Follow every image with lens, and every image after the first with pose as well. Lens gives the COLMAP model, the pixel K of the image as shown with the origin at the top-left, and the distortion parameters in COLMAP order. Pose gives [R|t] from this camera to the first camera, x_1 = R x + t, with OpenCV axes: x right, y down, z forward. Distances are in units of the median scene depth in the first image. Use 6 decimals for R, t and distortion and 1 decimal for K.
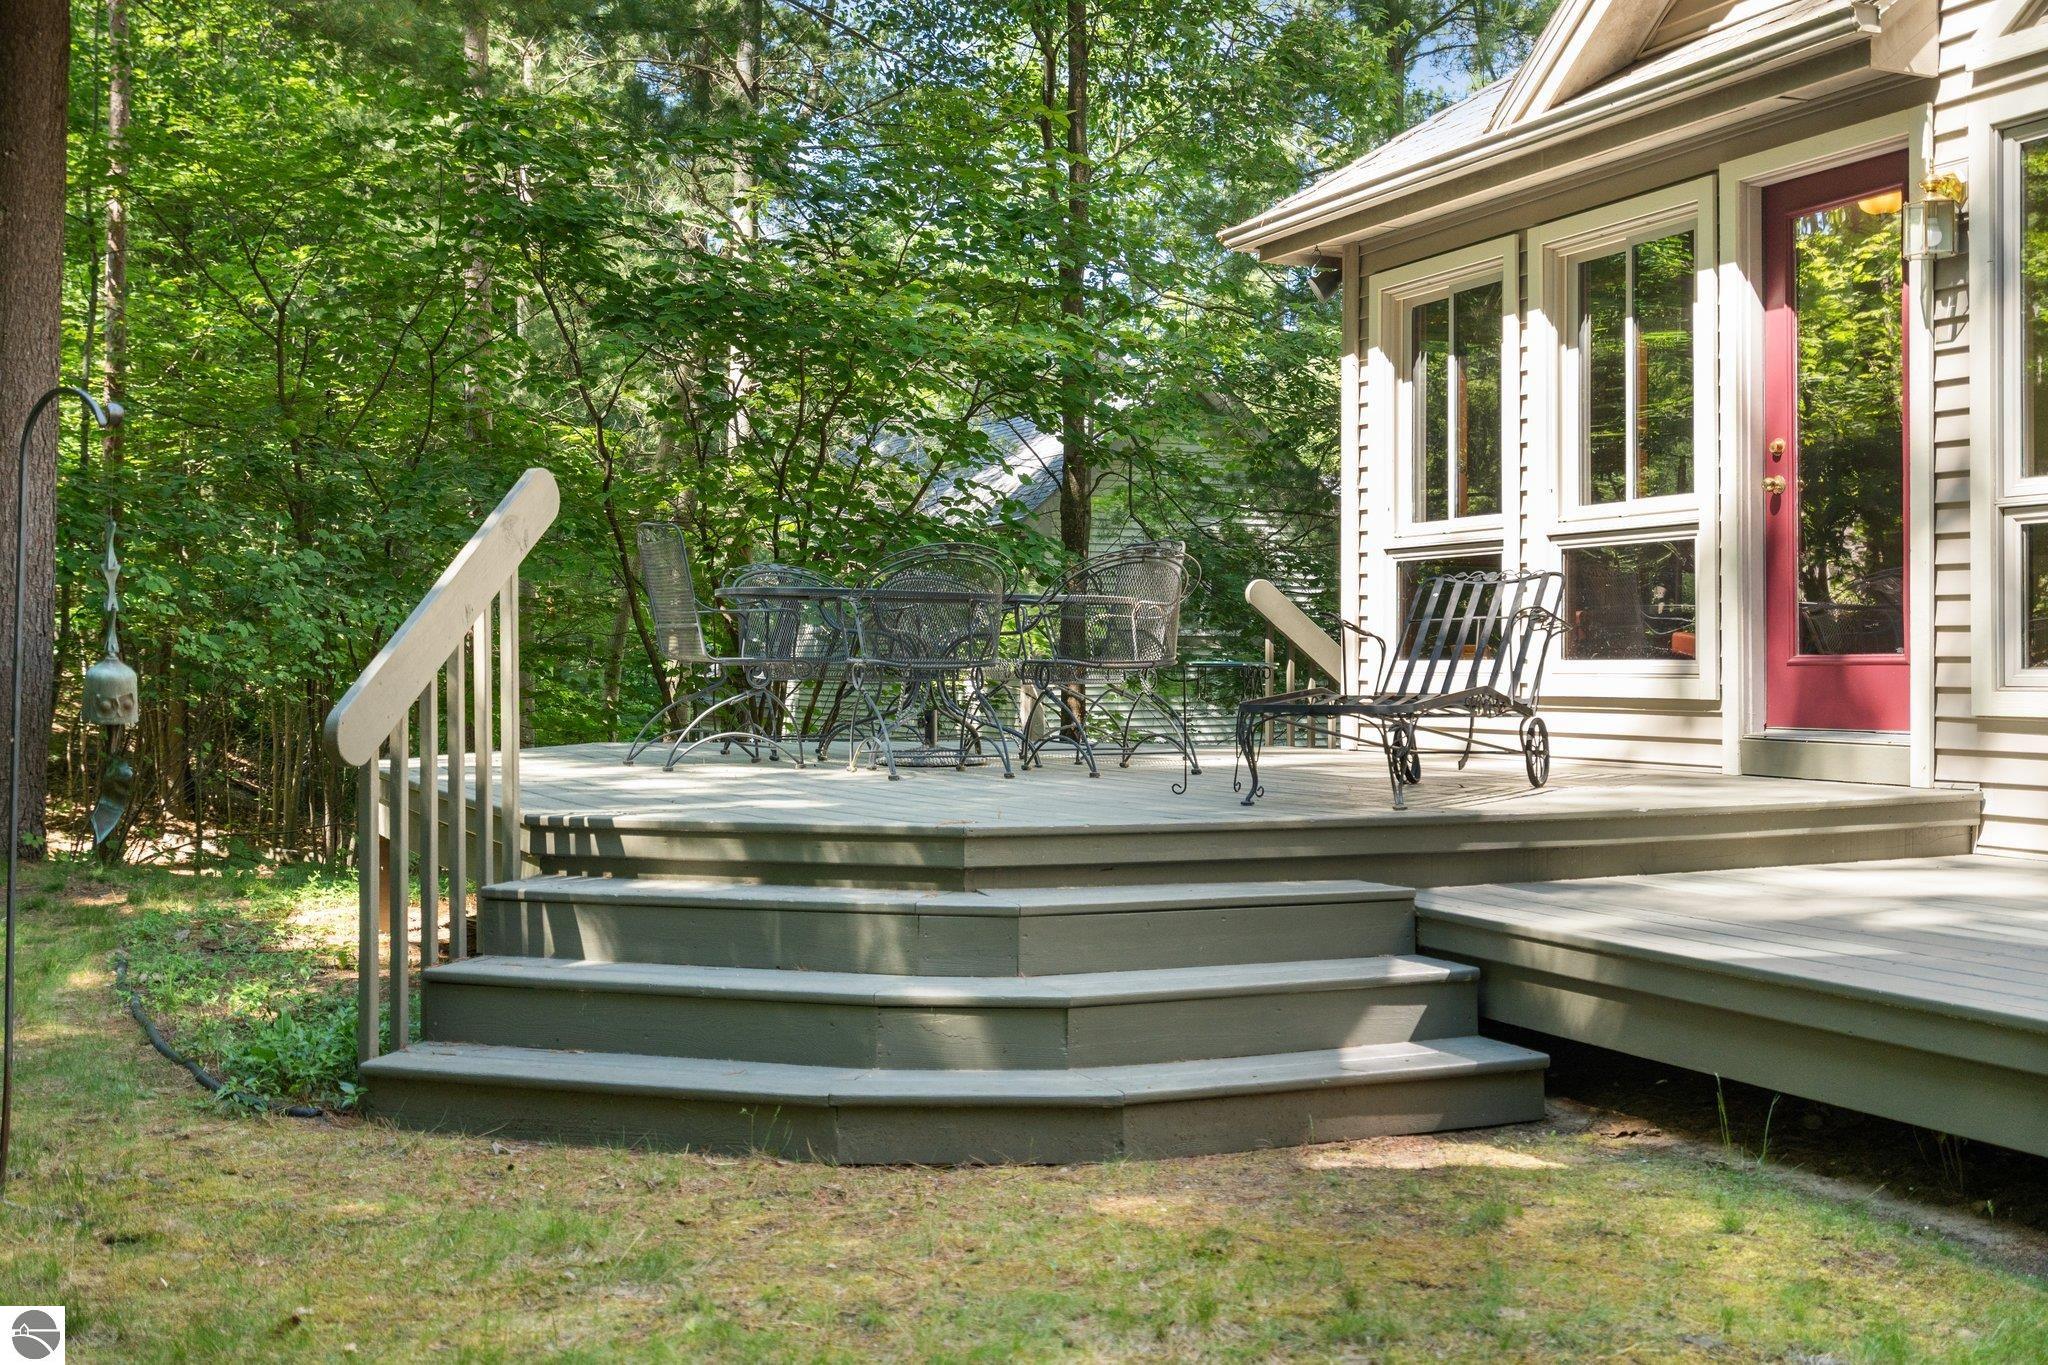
lens RADIAL K [[2077.4, 0, 985.1], [0, 2077.4, 675.7], [0, 0, 1]] dist [0.009445, 0.018435]
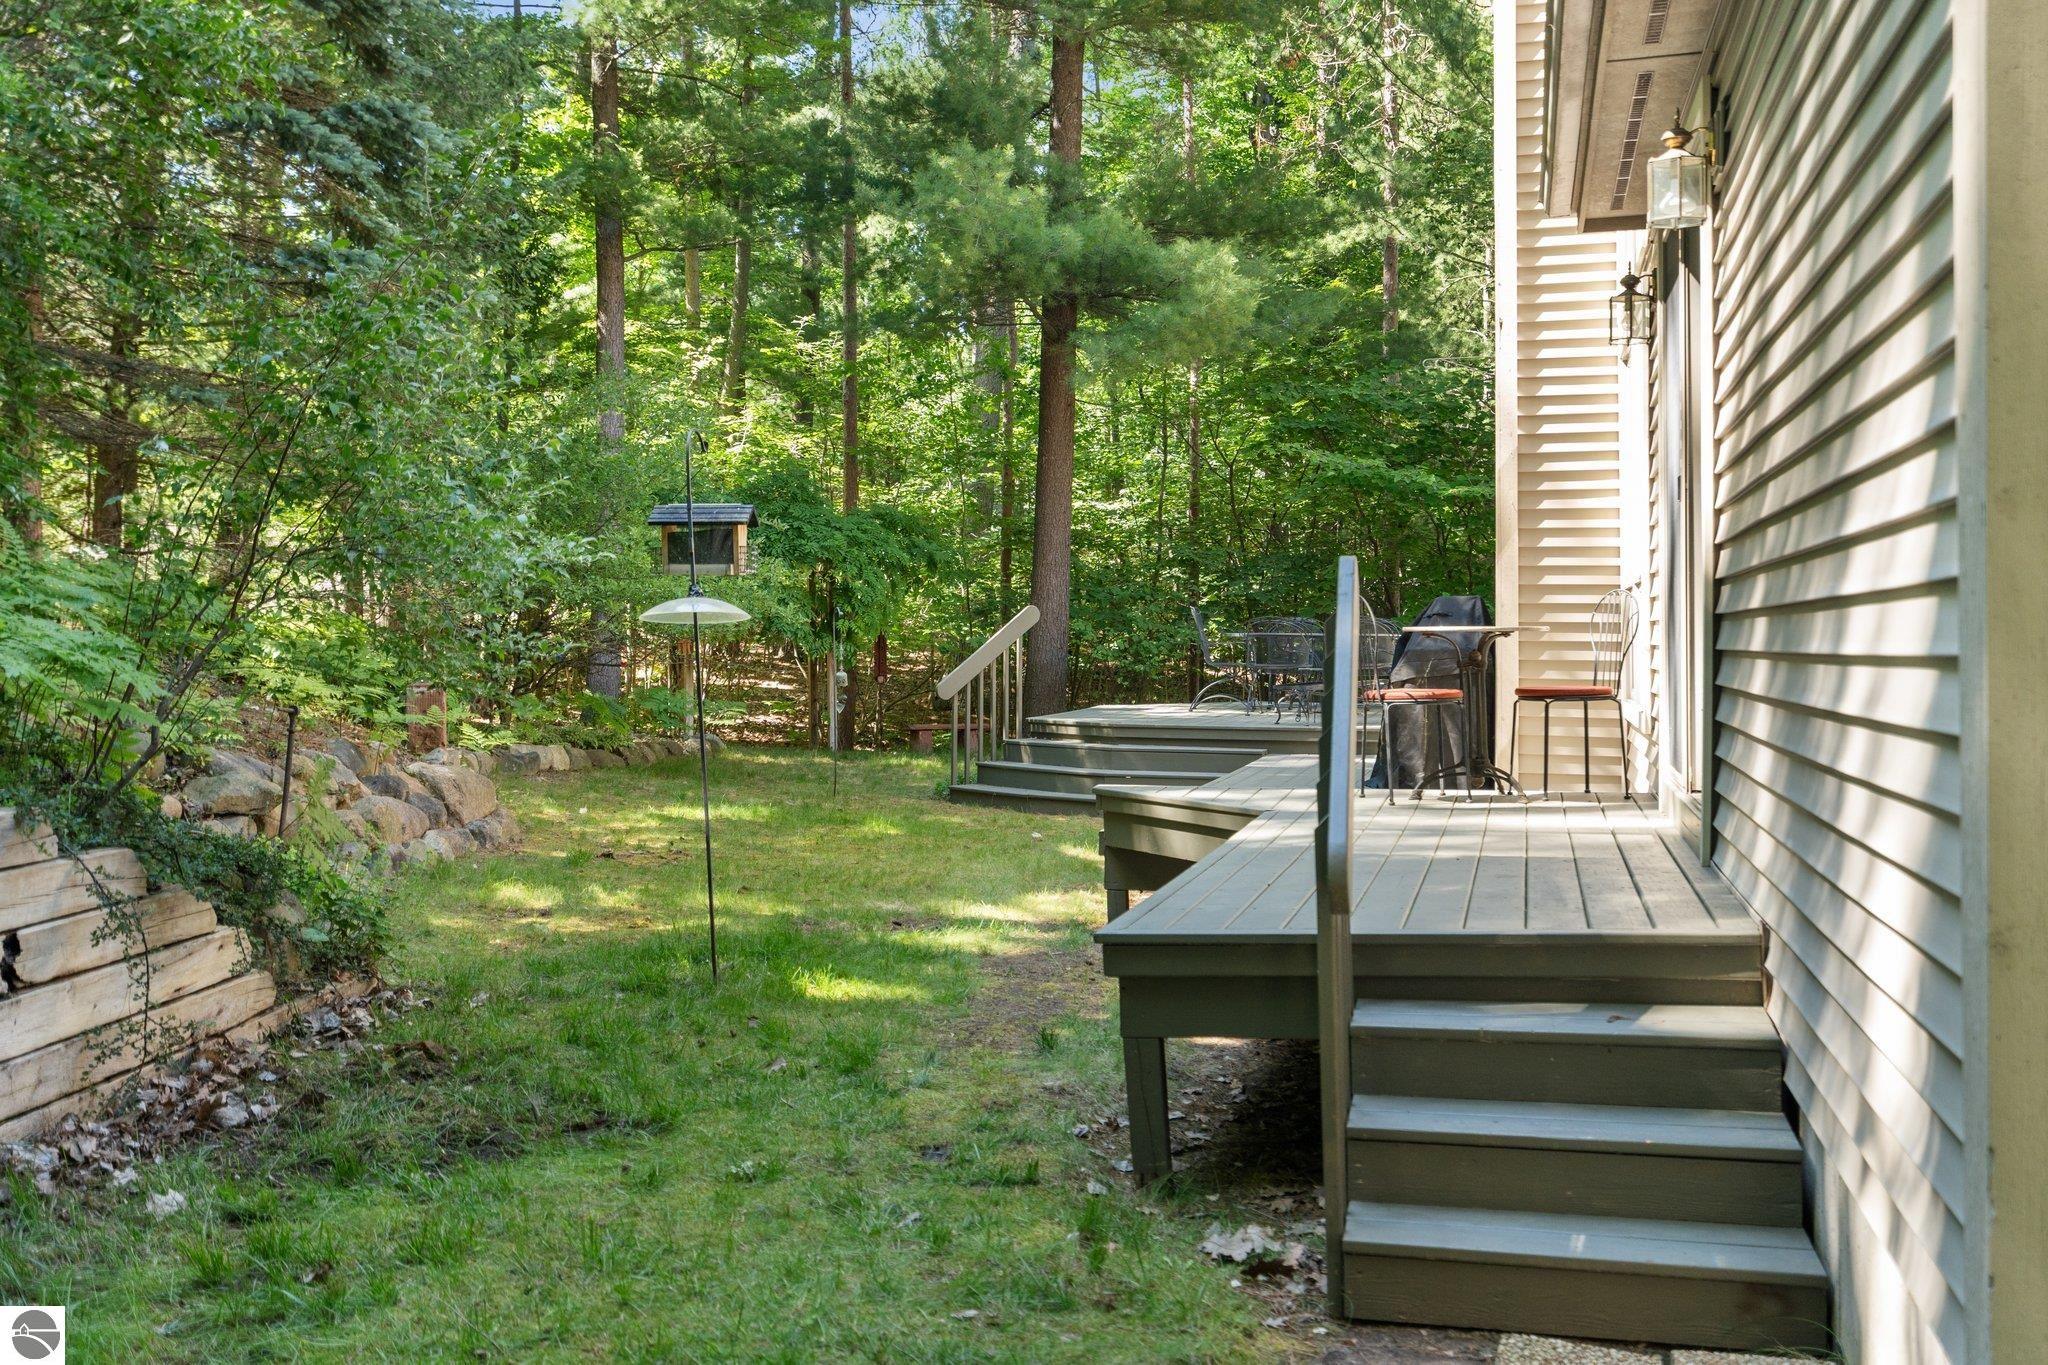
lens RADIAL K [[2077.4, 0, 985.1], [0, 2077.4, 675.7], [0, 0, 1]] dist [0.009445, 0.018435]
pose [[0.774526, 0.011777, -0.632432, 1.294573], [-0.000940, 0.999847, 0.017468, -0.038464], [0.632541, -0.012935, 0.774419, -1.100245]]
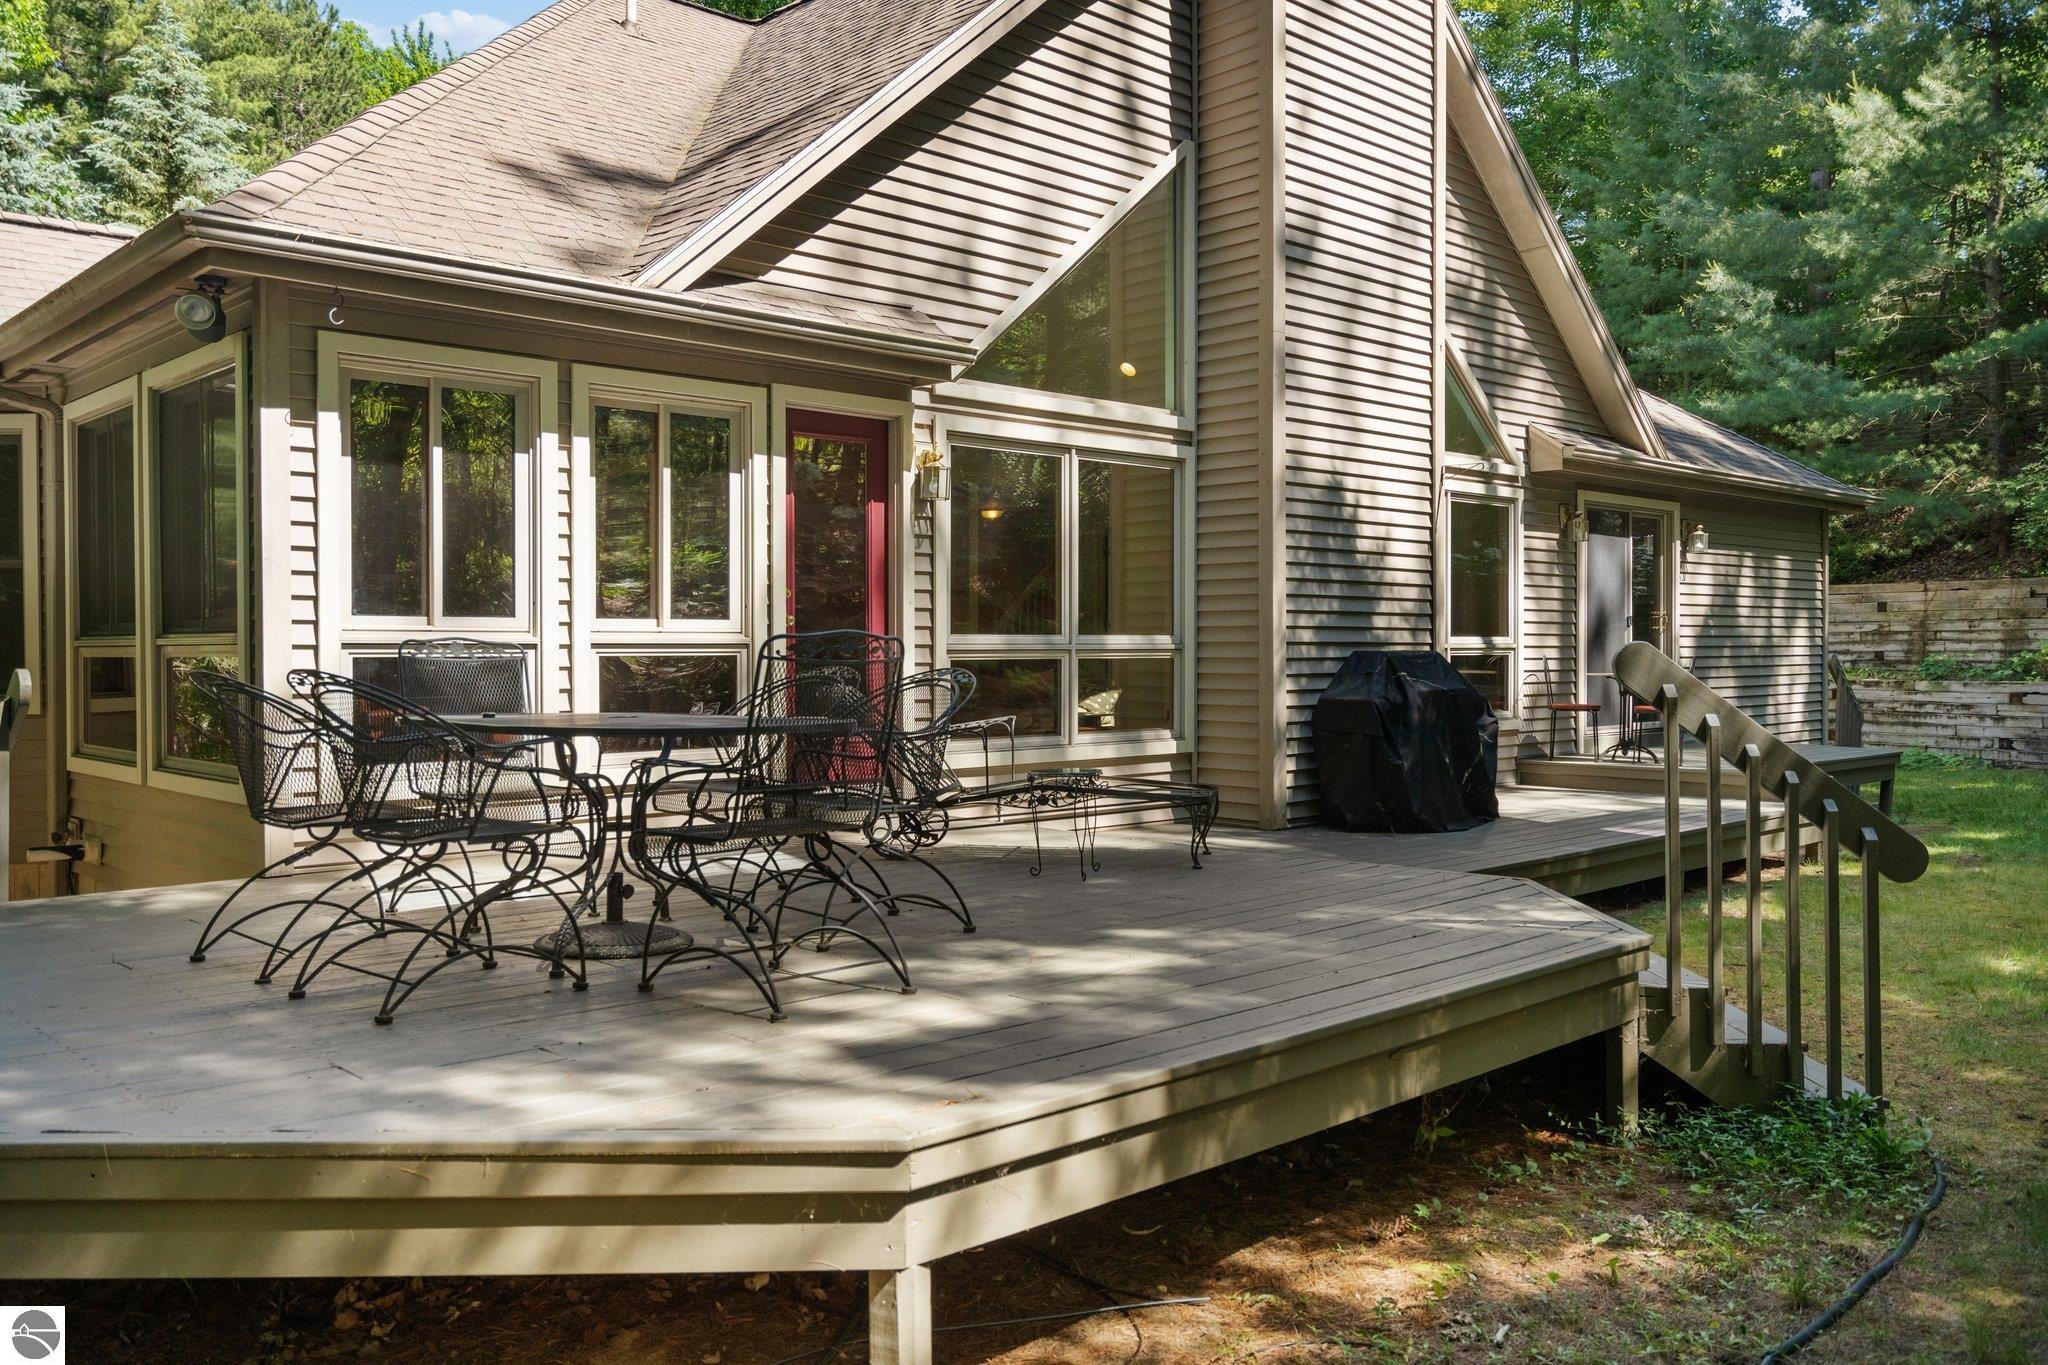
lens RADIAL K [[1627.4, 0, 1024.0], [0, 1627.4, 682.5], [0, 0, 1]] dist [0.026484, -0.016016]
pose [[-0.331518, -0.020123, 0.943234, -0.731943], [0.002317, 0.999752, 0.022143, -0.075753], [-0.943446, 0.009526, -0.331389, 1.241389]]
